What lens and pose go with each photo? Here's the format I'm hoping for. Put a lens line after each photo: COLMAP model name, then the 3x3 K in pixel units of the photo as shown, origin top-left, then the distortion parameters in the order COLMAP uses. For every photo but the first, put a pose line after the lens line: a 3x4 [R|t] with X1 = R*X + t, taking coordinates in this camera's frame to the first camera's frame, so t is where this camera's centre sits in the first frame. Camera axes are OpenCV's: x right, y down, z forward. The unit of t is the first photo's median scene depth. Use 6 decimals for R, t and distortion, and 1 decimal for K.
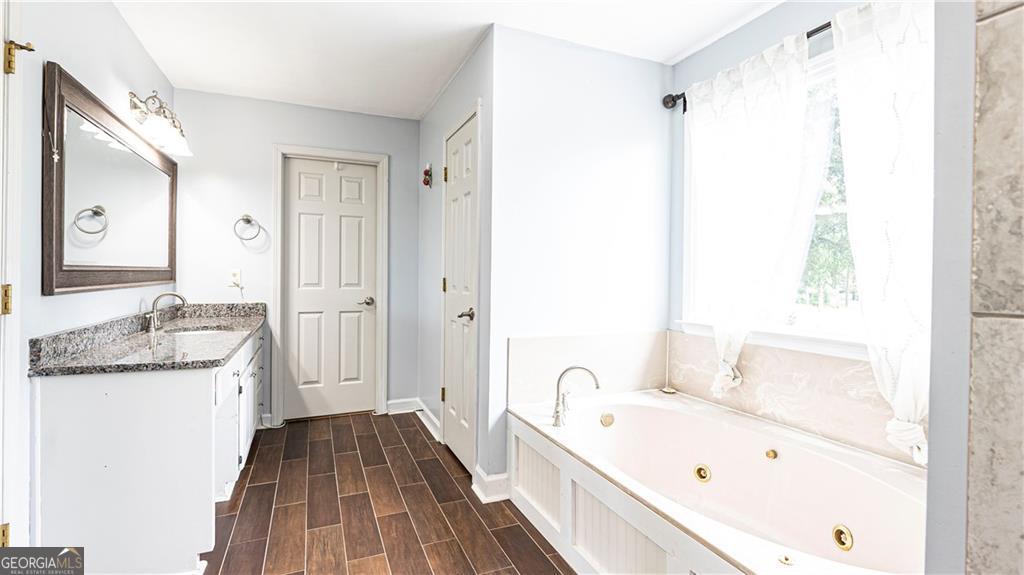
lens RADIAL K [[471.9, 0, 509.8], [0, 471.9, 281.8], [0, 0, 1]] dist [-0.005441, -0.000134]
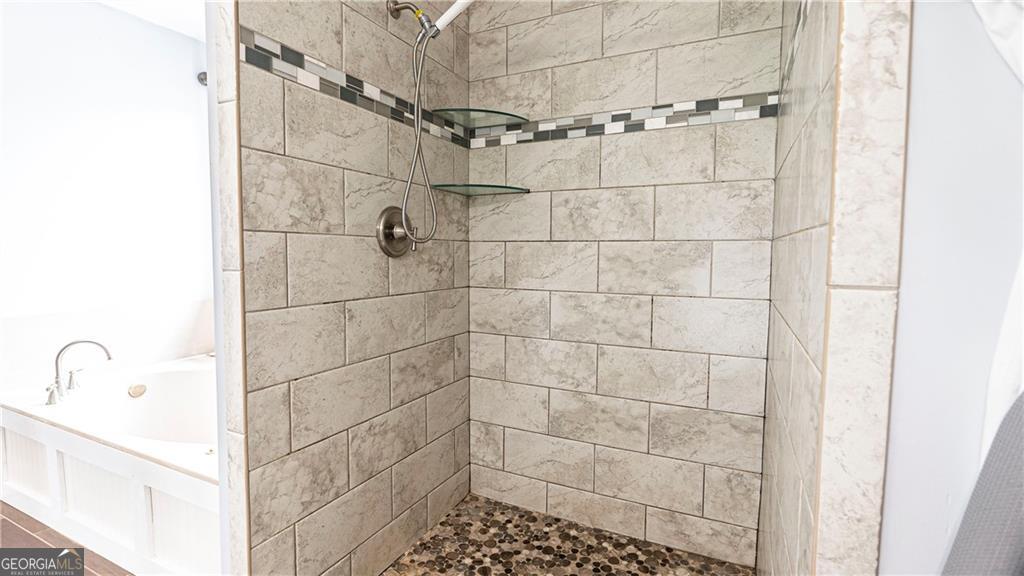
lens RADIAL K [[471.9, 0, 509.8], [0, 471.9, 282.3], [0, 0, 1]] dist [-0.005441, -0.000134]
pose [[0.749694, -0.045142, 0.660244, 0.209487], [0.003441, 0.997923, 0.064323, 0.001426], [-0.661776, -0.045950, 0.748292, -0.362683]]
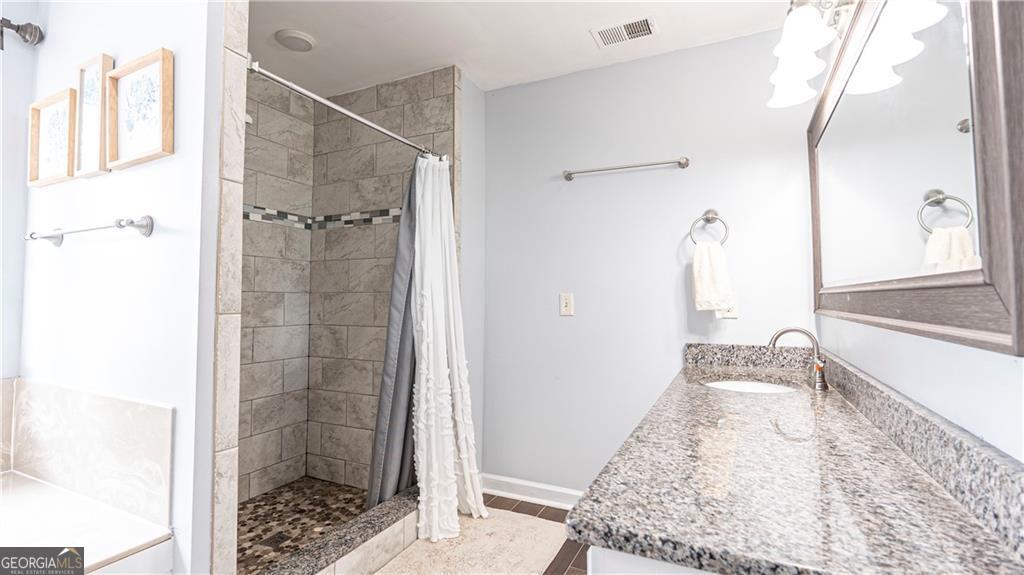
lens RADIAL K [[471.9, 0, 509.8], [0, 471.9, 281.8], [0, 0, 1]] dist [-0.005441, -0.000134]
pose [[-0.666680, 0.024720, 0.744934, -0.506201], [-0.001660, 0.999398, -0.034650, -0.001732], [-0.745342, -0.024337, -0.666238, 0.487465]]
